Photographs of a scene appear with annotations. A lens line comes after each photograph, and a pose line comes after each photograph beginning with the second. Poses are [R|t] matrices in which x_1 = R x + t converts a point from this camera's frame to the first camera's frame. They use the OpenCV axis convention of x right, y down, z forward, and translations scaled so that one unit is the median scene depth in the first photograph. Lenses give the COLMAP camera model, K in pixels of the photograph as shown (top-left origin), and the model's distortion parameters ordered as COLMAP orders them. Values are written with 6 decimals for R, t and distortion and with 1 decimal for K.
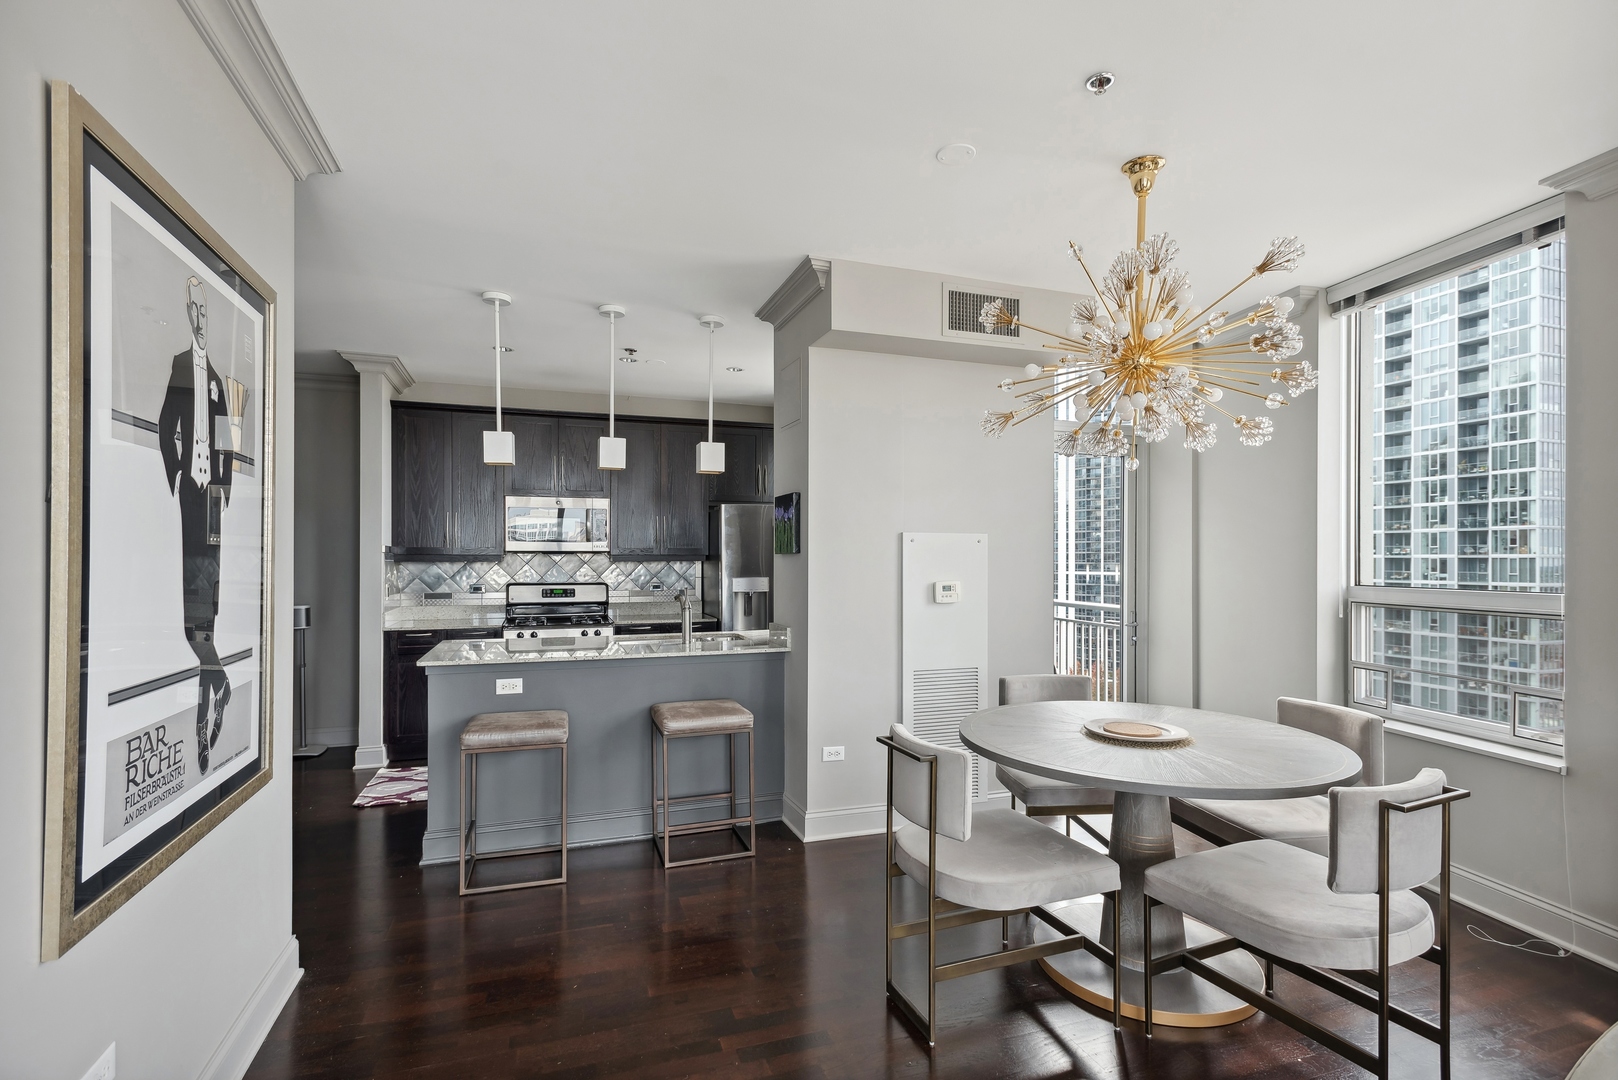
lens RADIAL K [[775.7, 0, 813.4], [0, 775.7, 555.8], [0, 0, 1]] dist [0.002985, -0.000240]
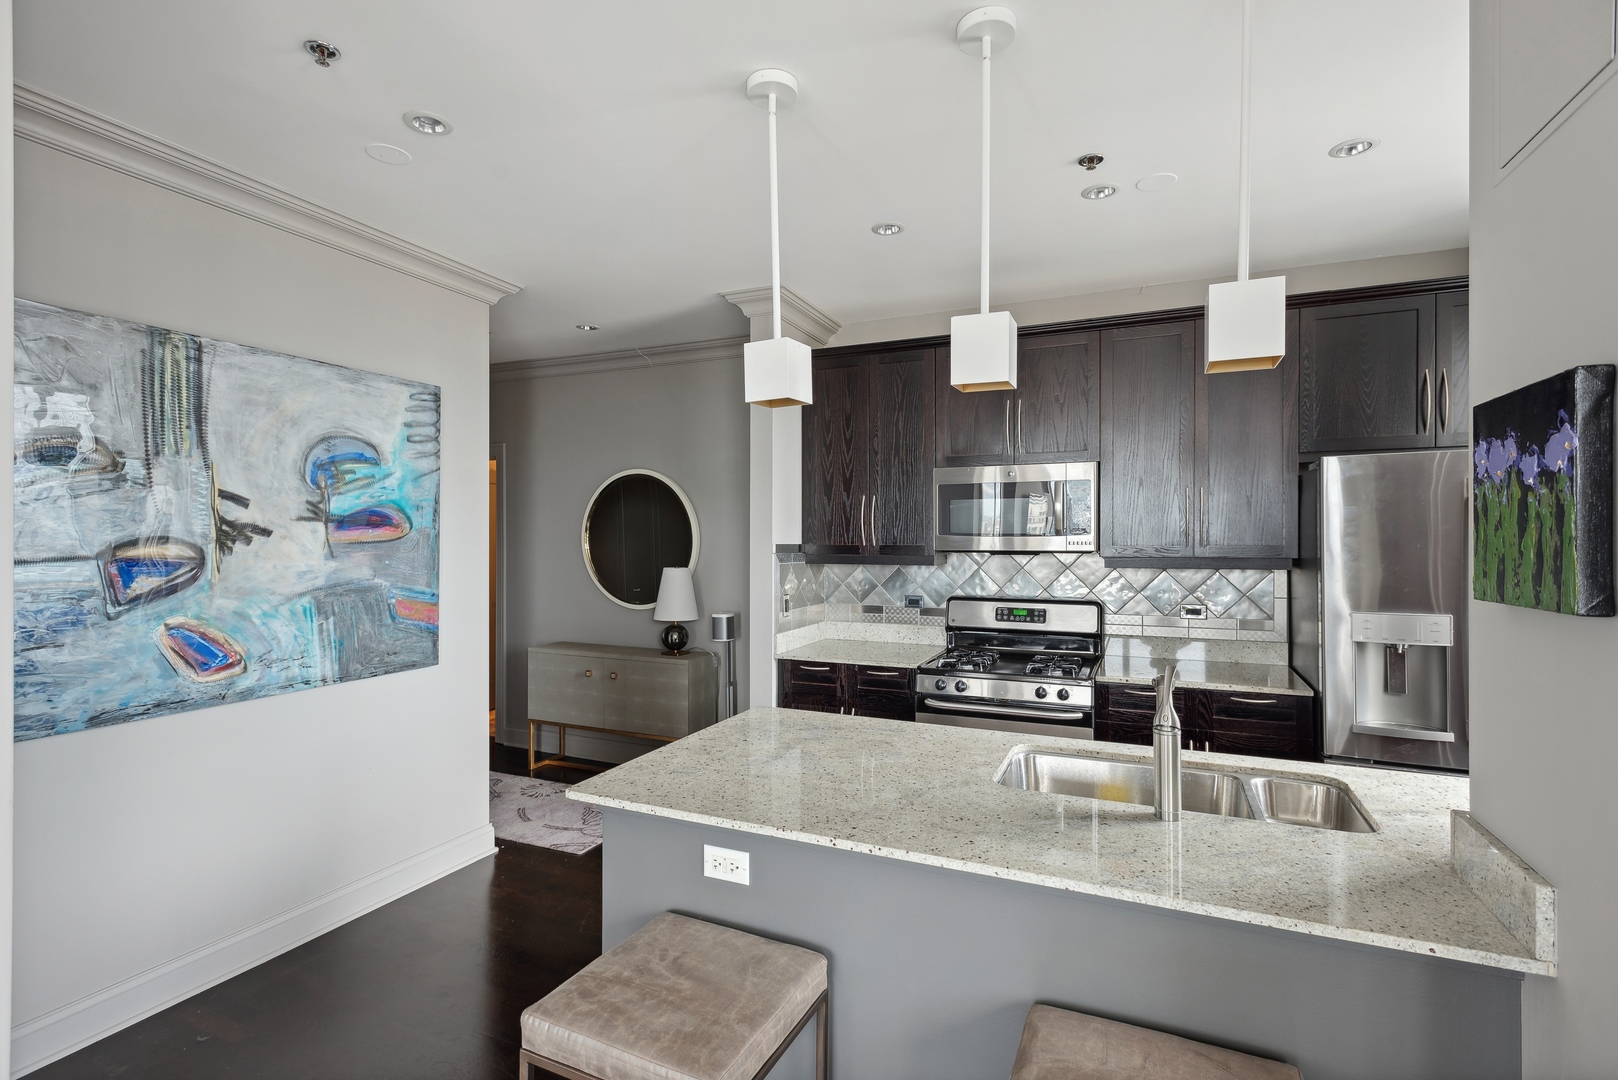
lens RADIAL K [[759.6, 0, 814.7], [0, 759.6, 538.8], [0, 0, 1]] dist [0.025337, -0.000146]
pose [[0.730761, -0.000409, -0.682633, -0.023007], [0.004189, 0.999984, 0.003885, -0.018159], [0.682620, -0.005698, 0.730751, 0.421657]]
